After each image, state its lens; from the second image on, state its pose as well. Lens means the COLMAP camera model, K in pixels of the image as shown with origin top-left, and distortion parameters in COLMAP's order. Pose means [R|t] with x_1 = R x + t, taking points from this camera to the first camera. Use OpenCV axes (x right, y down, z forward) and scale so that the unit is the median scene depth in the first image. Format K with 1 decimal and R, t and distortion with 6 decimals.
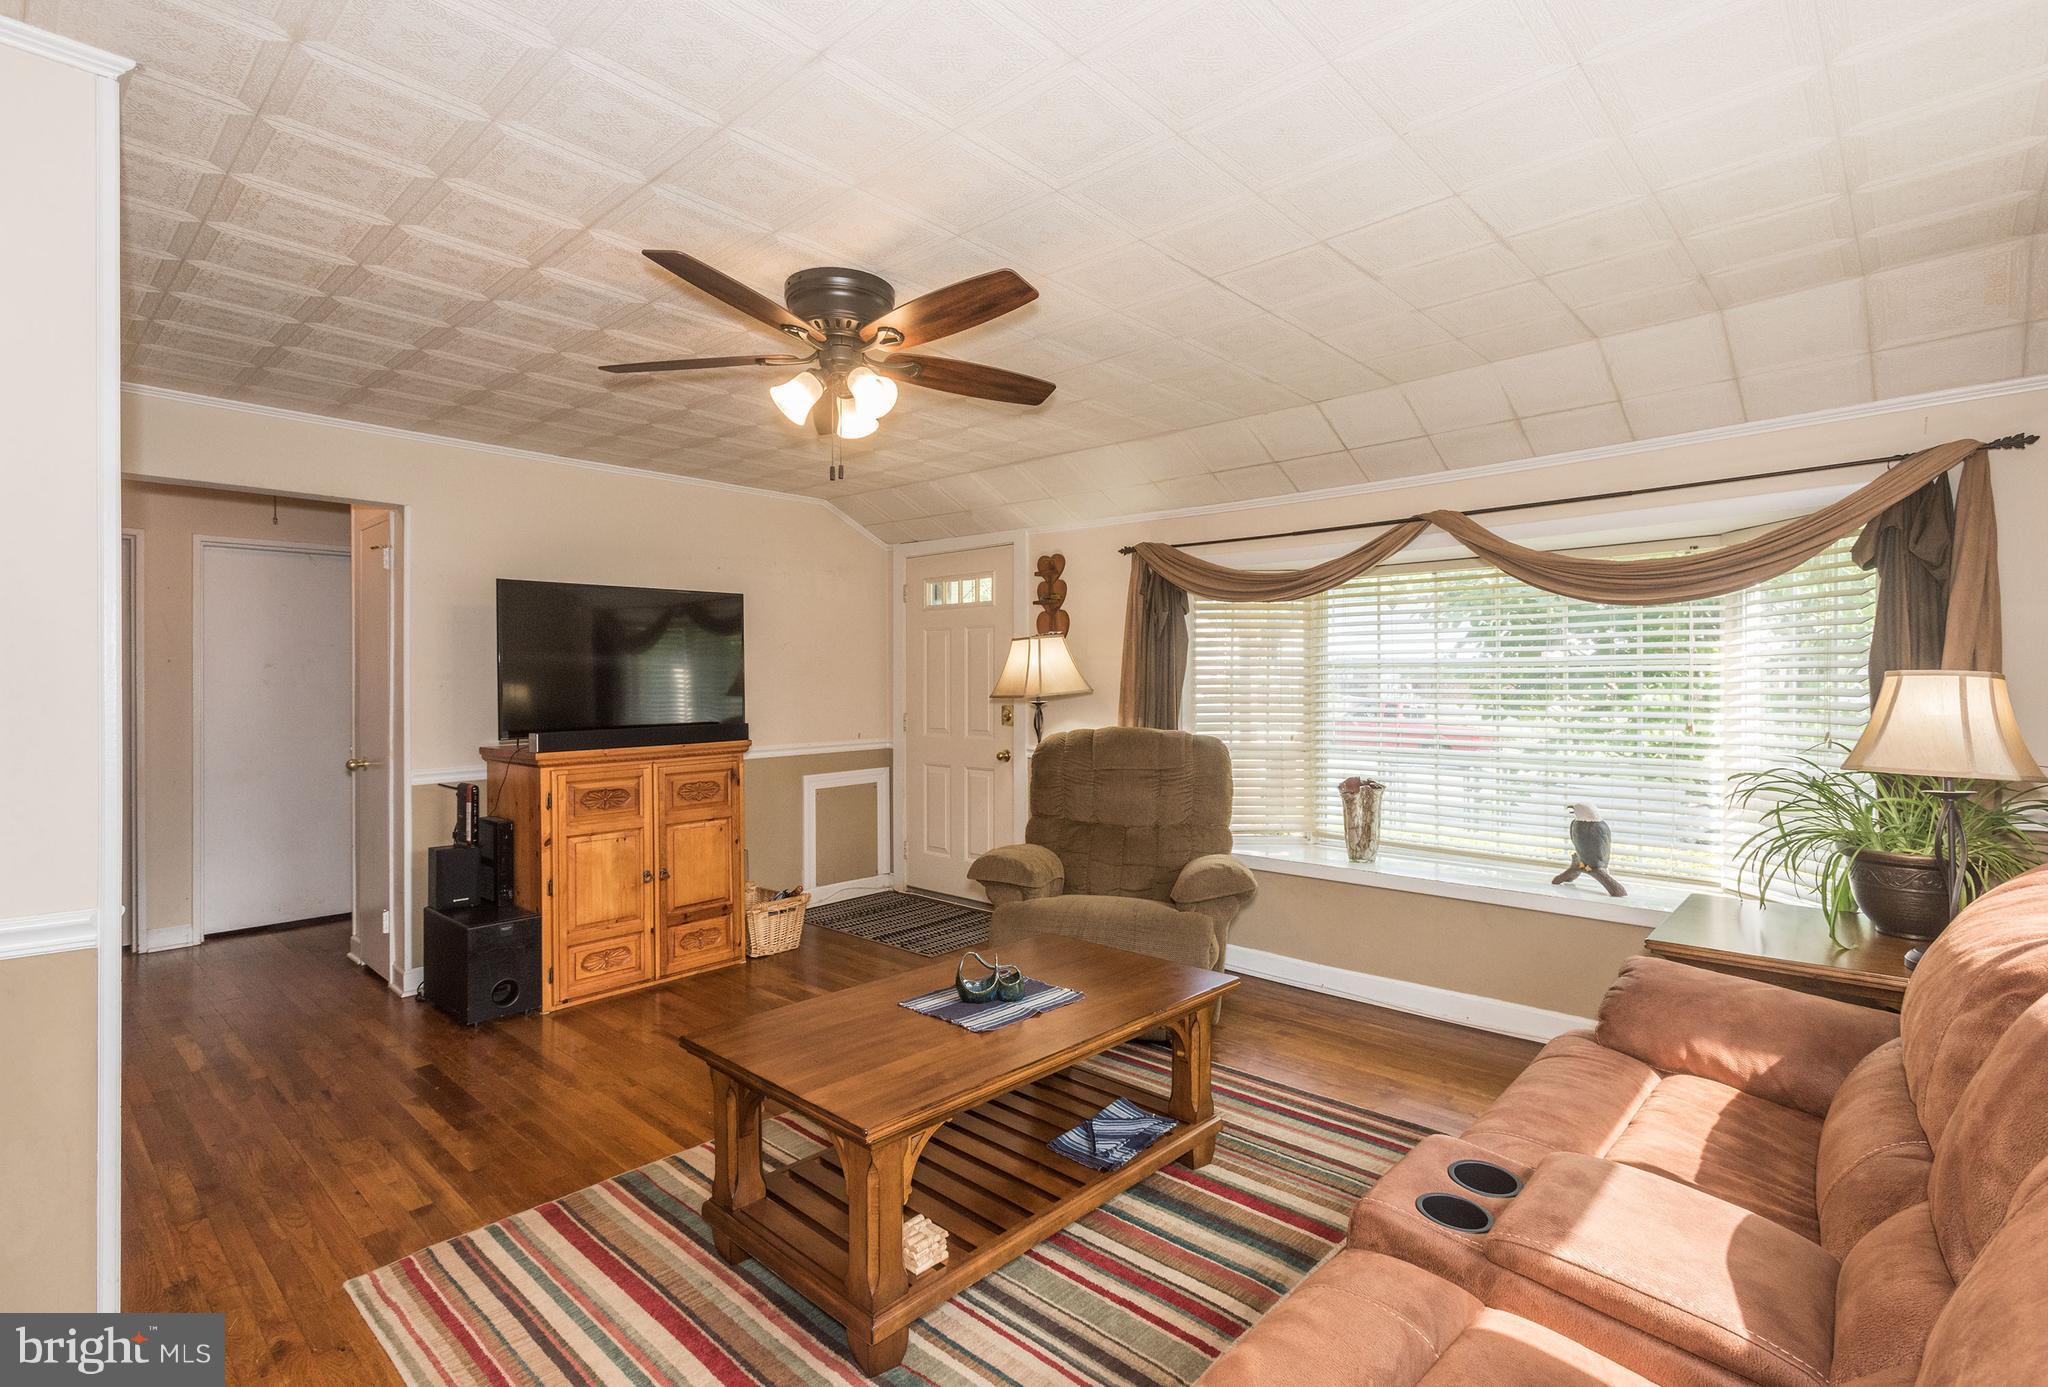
lens RADIAL K [[983.3, 0, 1004.9], [0, 983.3, 682.1], [0, 0, 1]] dist [0.015650, -0.005744]
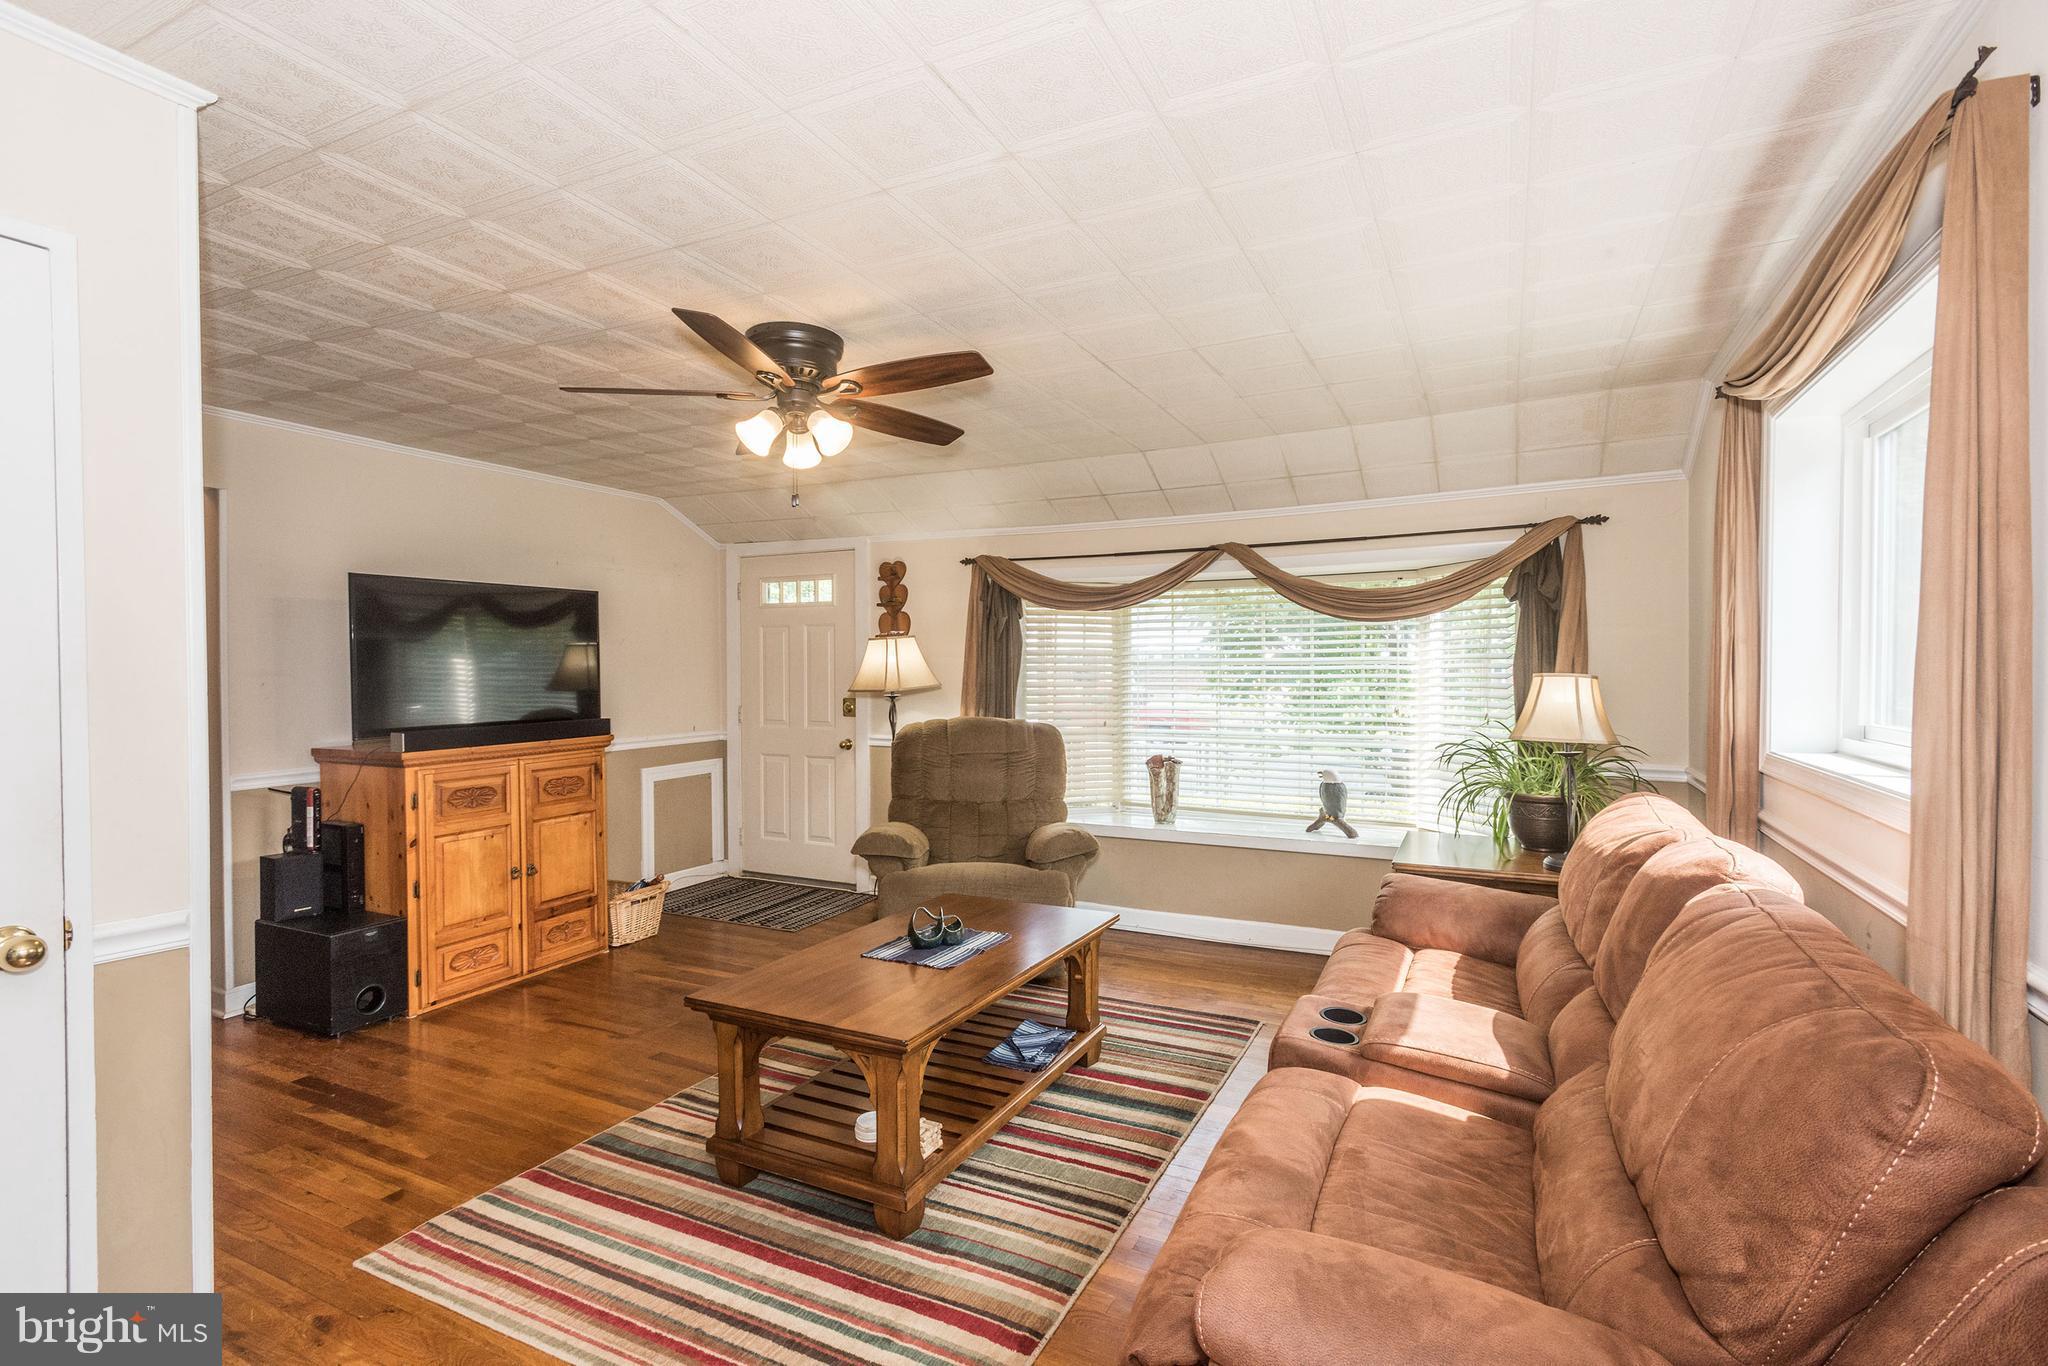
lens RADIAL K [[962.9, 0, 1031.9], [0, 962.9, 680.1], [0, 0, 1]] dist [0.013958, -0.002536]
pose [[0.954884, -0.003706, 0.296956, -0.232607], [0.000611, 0.999945, 0.010514, -0.014235], [-0.296978, -0.009858, 0.954833, -0.147806]]
